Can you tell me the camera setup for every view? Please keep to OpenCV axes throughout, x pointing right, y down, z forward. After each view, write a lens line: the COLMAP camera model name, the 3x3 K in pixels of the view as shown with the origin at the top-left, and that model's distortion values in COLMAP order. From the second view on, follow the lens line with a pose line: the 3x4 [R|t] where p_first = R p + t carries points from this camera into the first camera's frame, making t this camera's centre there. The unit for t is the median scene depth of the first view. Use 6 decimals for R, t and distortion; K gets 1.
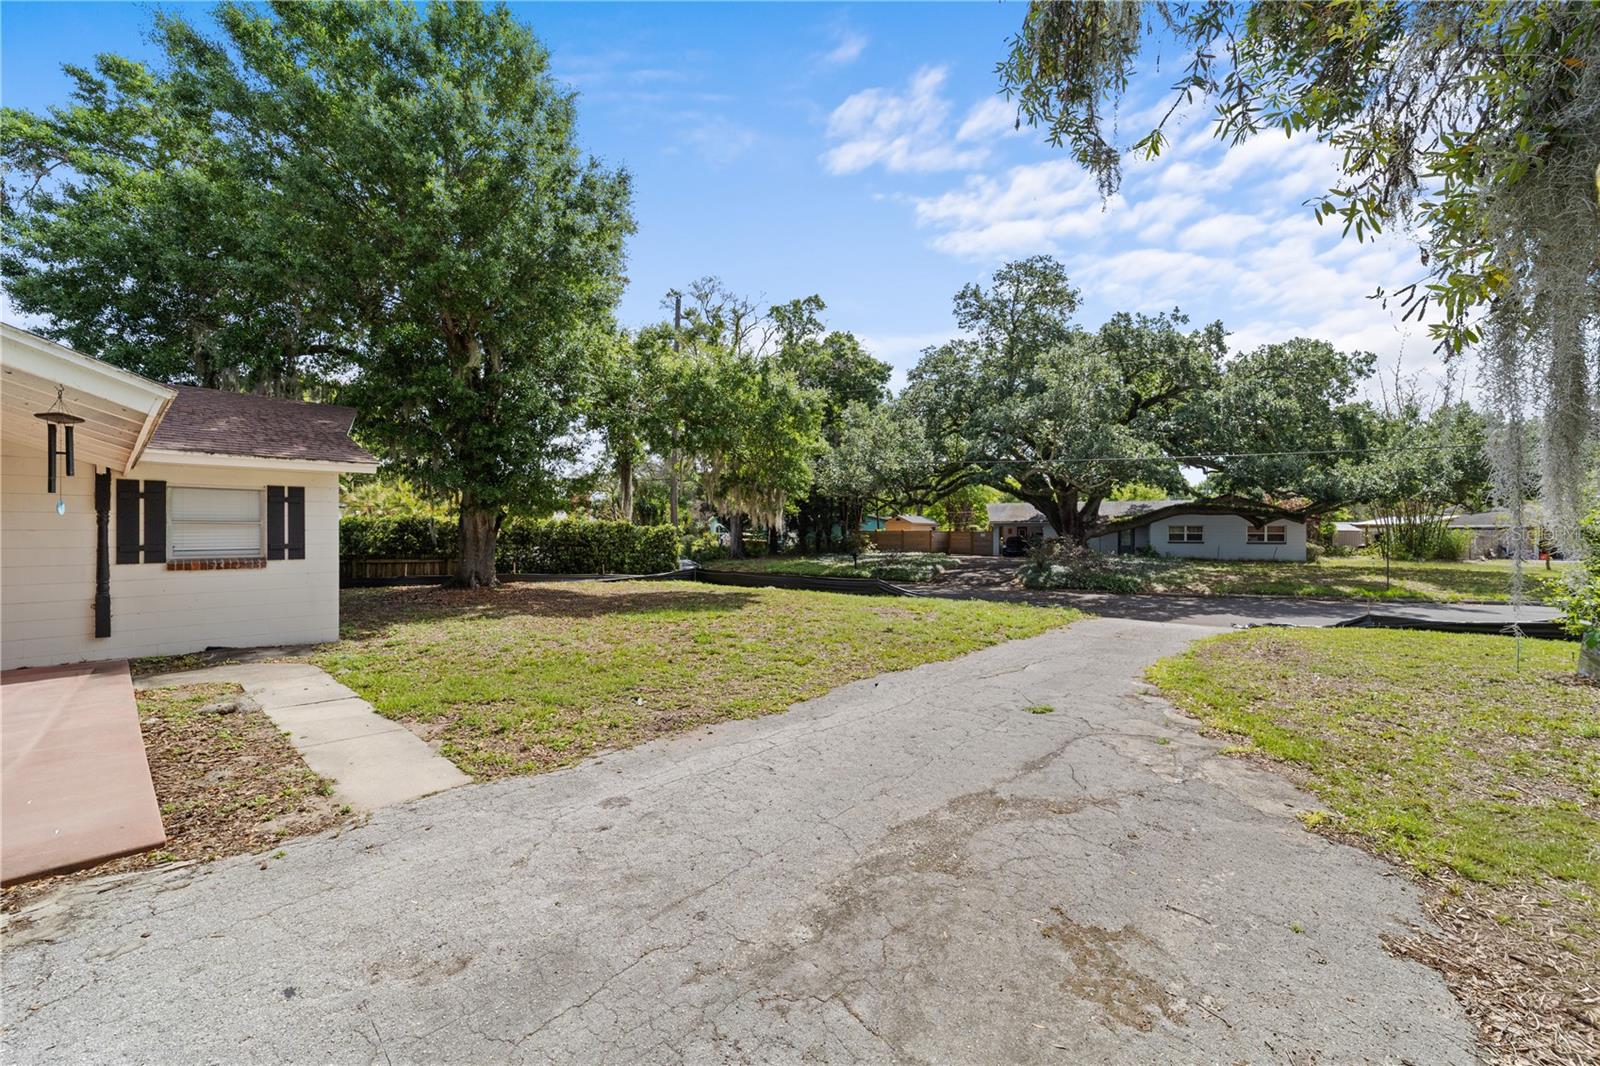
lens RADIAL K [[610.0, 0, 799.9], [0, 610.0, 532.1], [0, 0, 1]] dist [-0.003512, 0.000207]
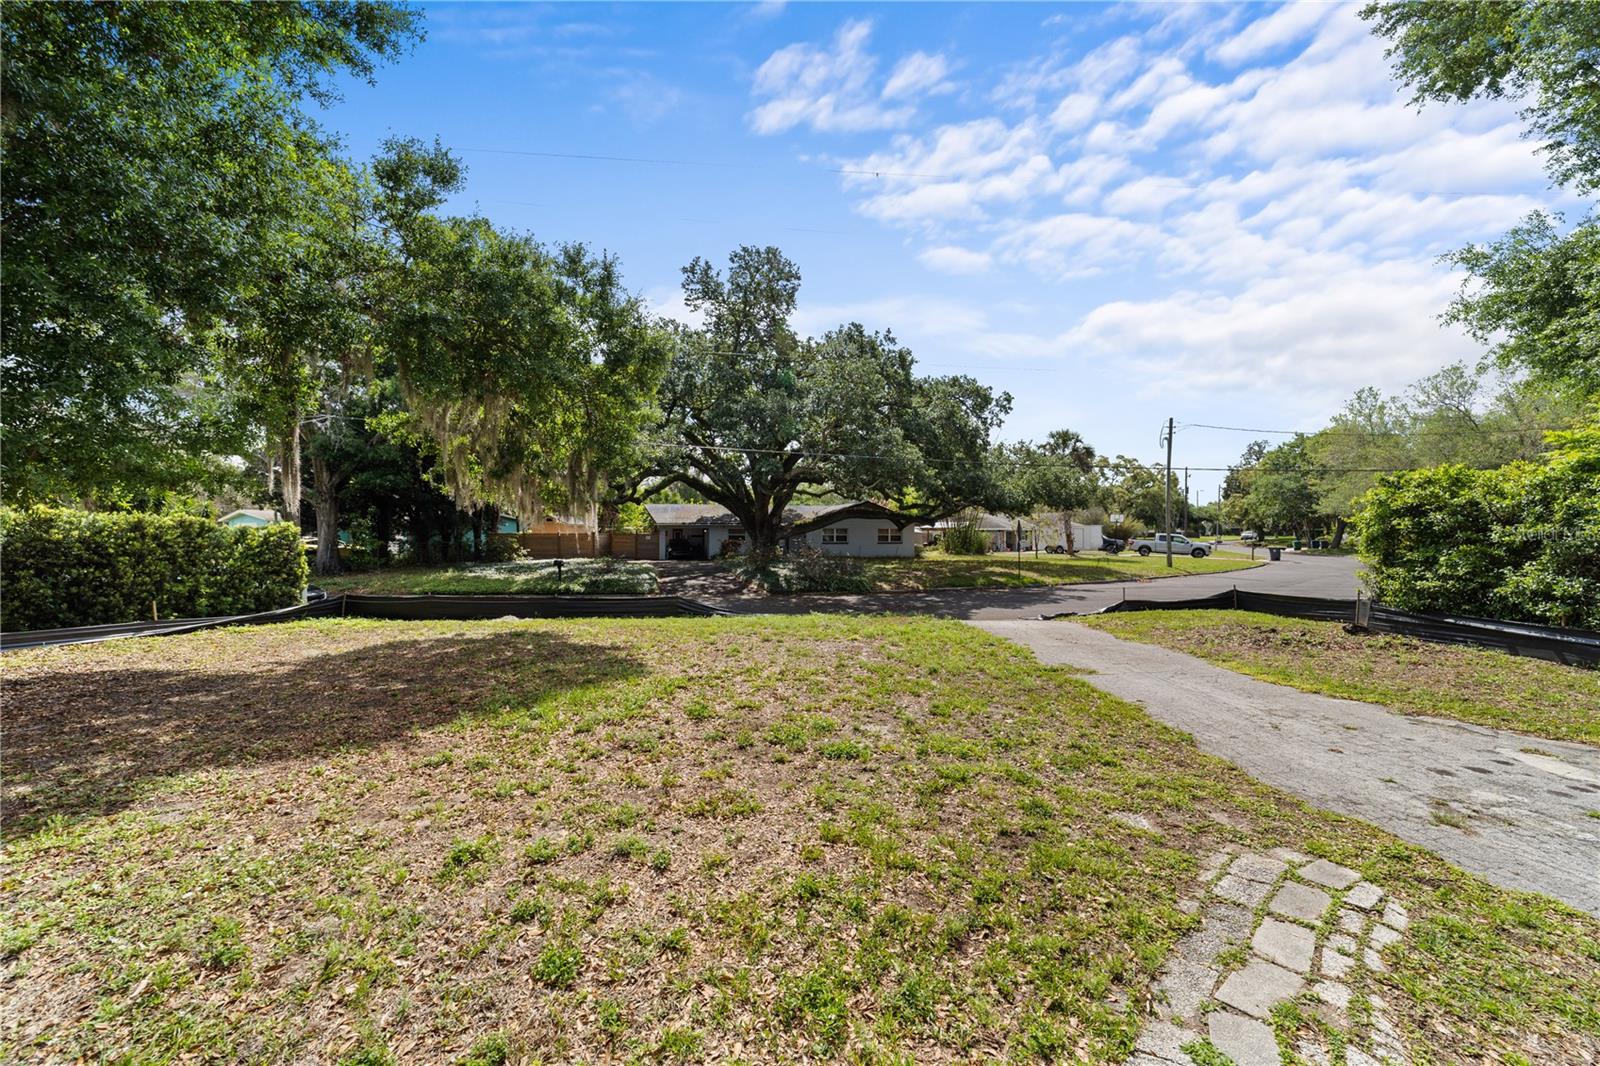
lens RADIAL K [[610.0, 0, 800.1], [0, 610.0, 529.1], [0, 0, 1]] dist [-0.003512, 0.000207]
pose [[0.789636, 0.001447, 0.613574, -0.156009], [0.003561, 0.999970, -0.006942, -0.001207], [-0.613566, 0.007667, 0.789606, 0.200478]]
